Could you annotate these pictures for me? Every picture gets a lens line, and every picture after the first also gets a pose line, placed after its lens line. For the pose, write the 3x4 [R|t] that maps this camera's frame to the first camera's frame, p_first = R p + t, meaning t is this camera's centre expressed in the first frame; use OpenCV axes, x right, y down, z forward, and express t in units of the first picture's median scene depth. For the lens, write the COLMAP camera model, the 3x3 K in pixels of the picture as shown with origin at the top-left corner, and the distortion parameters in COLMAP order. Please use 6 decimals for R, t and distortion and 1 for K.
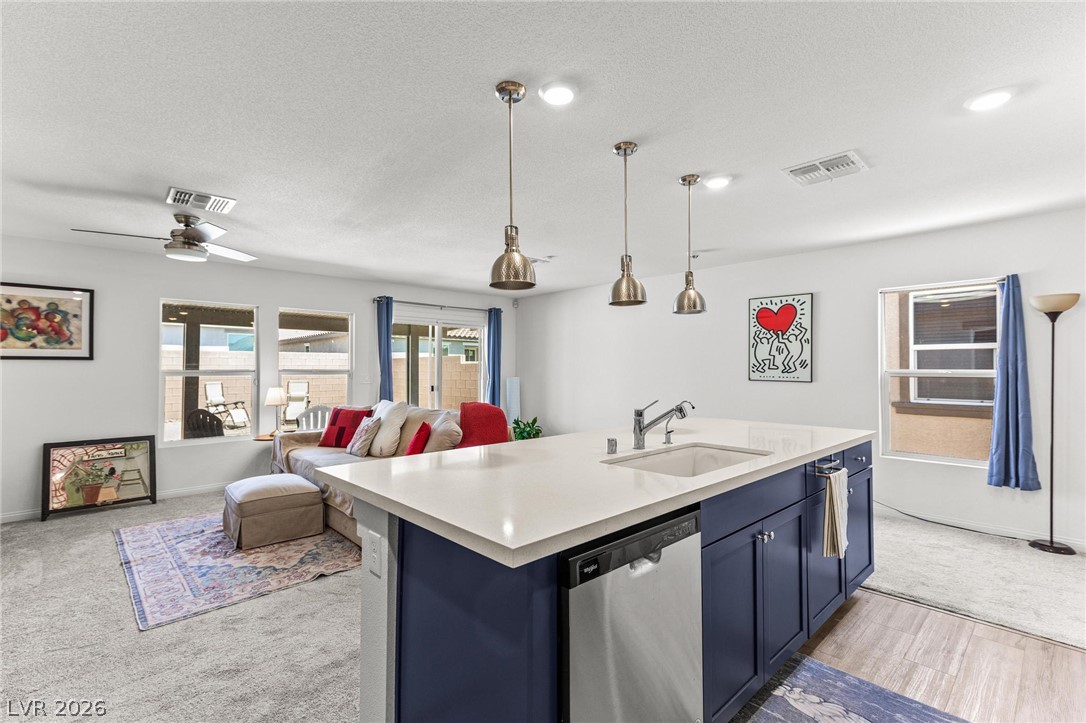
lens RADIAL K [[491.9, 0, 538.6], [0, 491.9, 367.8], [0, 0, 1]] dist [0.013371, 0.000059]
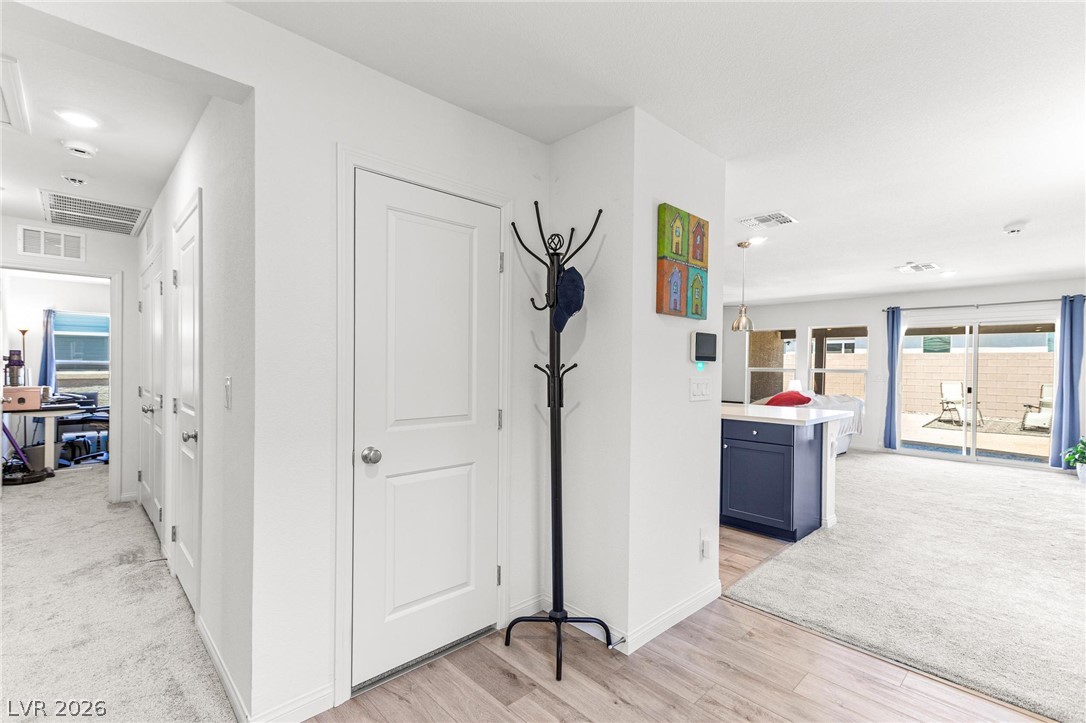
lens RADIAL K [[491.9, 0, 538.6], [0, 491.9, 367.8], [0, 0, 1]] dist [0.013371, 0.000059]
pose [[0.002470, 0.006282, -0.999977, 1.129750], [-0.009454, 0.999936, 0.006258, 0.000046], [0.999952, 0.009438, 0.002529, 0.220305]]
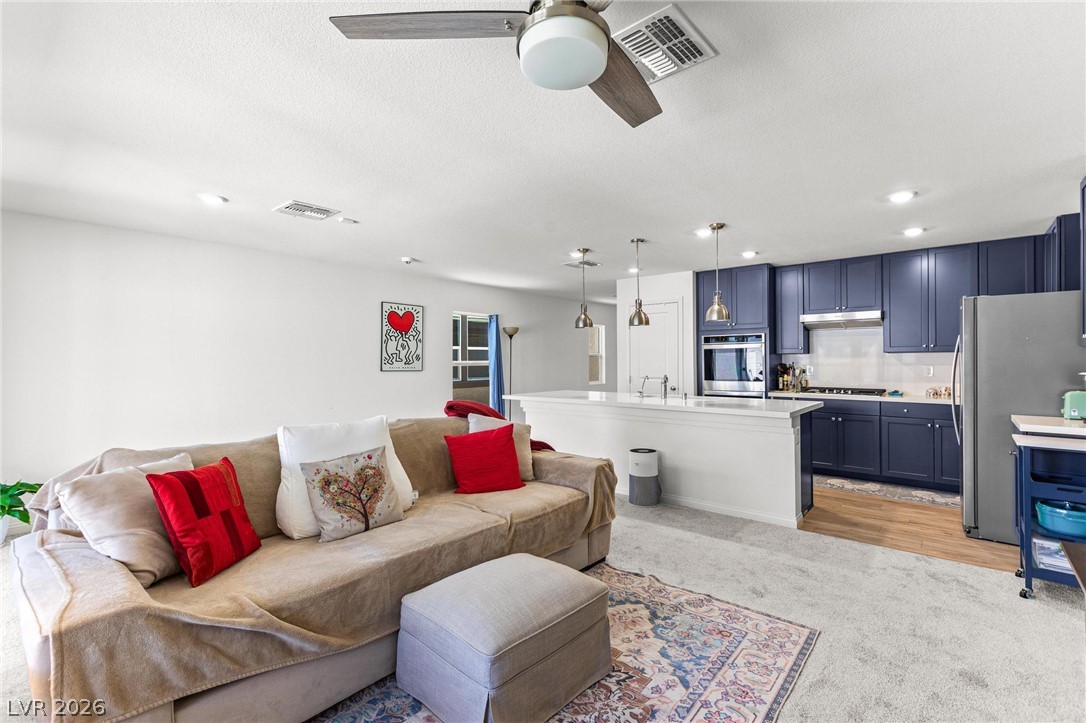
lens RADIAL K [[491.9, 0, 538.6], [0, 491.9, 367.8], [0, 0, 1]] dist [0.013371, 0.000059]
pose [[-0.112382, -0.015573, 0.993543, -0.848390], [0.003773, 0.999863, 0.016098, -0.000052], [-0.993658, 0.005558, -0.112307, 0.829438]]
